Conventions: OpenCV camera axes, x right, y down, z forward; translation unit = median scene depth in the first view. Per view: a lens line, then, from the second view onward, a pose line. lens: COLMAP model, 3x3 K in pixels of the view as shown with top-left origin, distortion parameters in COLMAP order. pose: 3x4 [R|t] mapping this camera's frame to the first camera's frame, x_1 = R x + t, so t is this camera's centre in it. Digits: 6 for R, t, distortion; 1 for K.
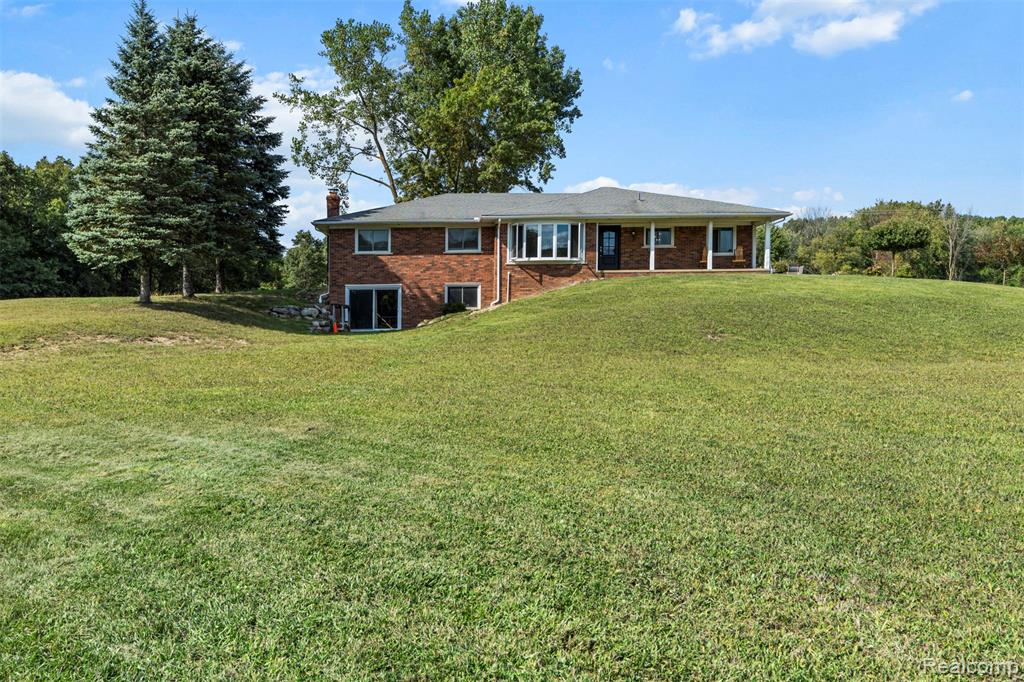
lens RADIAL K [[948.0, 0, 442.9], [0, 948.0, 339.1], [0, 0, 1]] dist [0.040827, 0.000000]
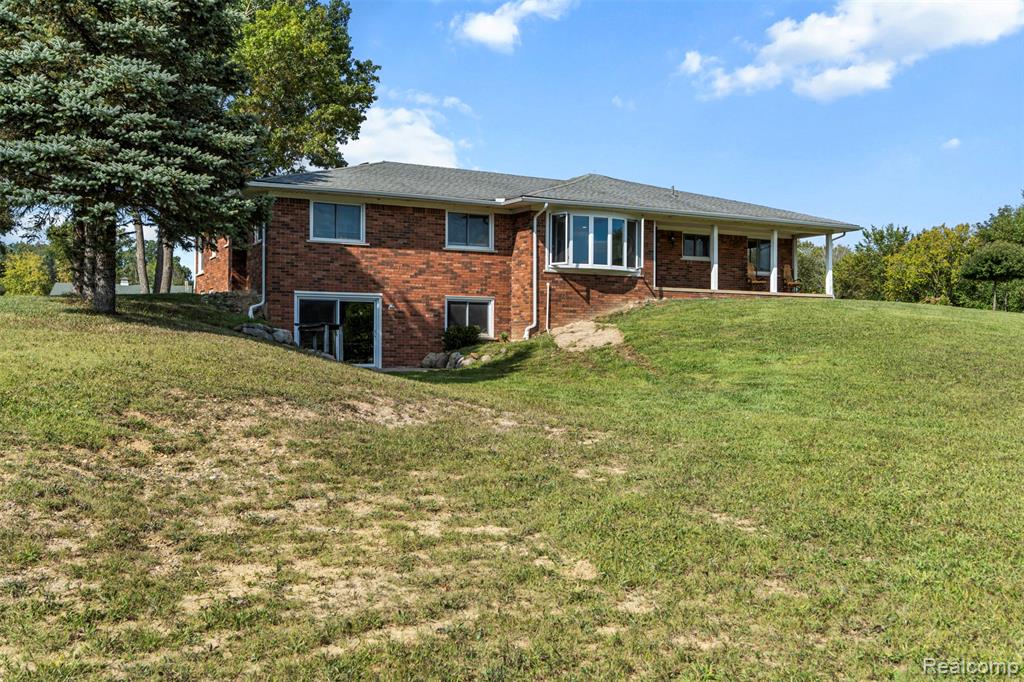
lens RADIAL K [[1012.1, 0, 506.8], [0, 1012.1, 378.8], [0, 0, 1]] dist [0.017876, 0.000000]
pose [[0.886799, 0.004690, 0.462132, -0.281816], [-0.013473, 0.999786, 0.015708, -0.012978], [-0.461959, -0.020156, 0.886672, 0.361057]]
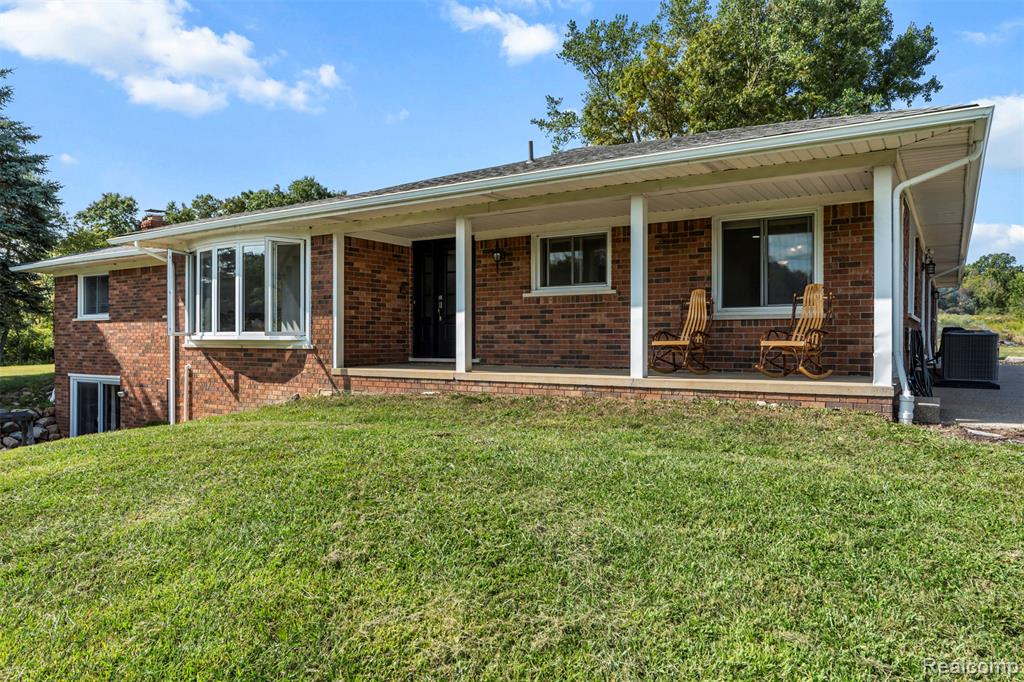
lens RADIAL K [[690.1, 0, 507.3], [0, 690.1, 345.5], [0, 0, 1]] dist [0.002925, 0.000282]
pose [[0.838466, 0.015118, -0.544745, 0.346717], [-0.010081, 0.999874, 0.012233, -0.082186], [0.544861, -0.004765, 0.838513, 0.795536]]
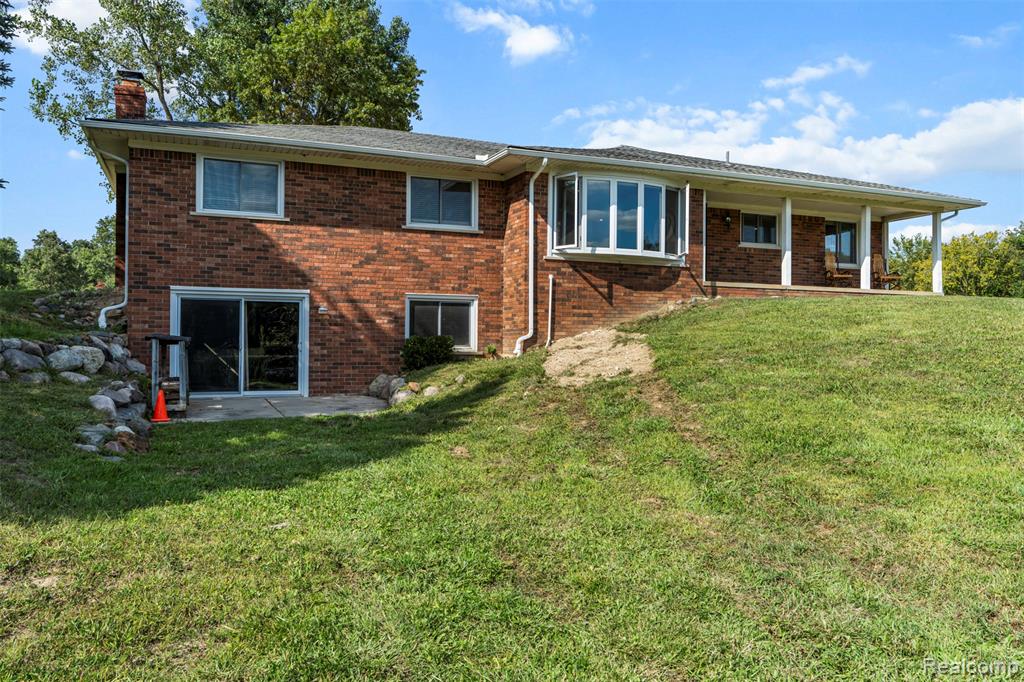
lens RADIAL K [[782.3, 0, 513.6], [0, 782.3, 361.7], [0, 0, 1]] dist [-0.000212, 0.007678]
pose [[0.923481, 0.010637, 0.383497, -0.095211], [-0.017049, 0.999766, 0.013324, -0.031228], [-0.383266, -0.018843, 0.923446, 0.625286]]
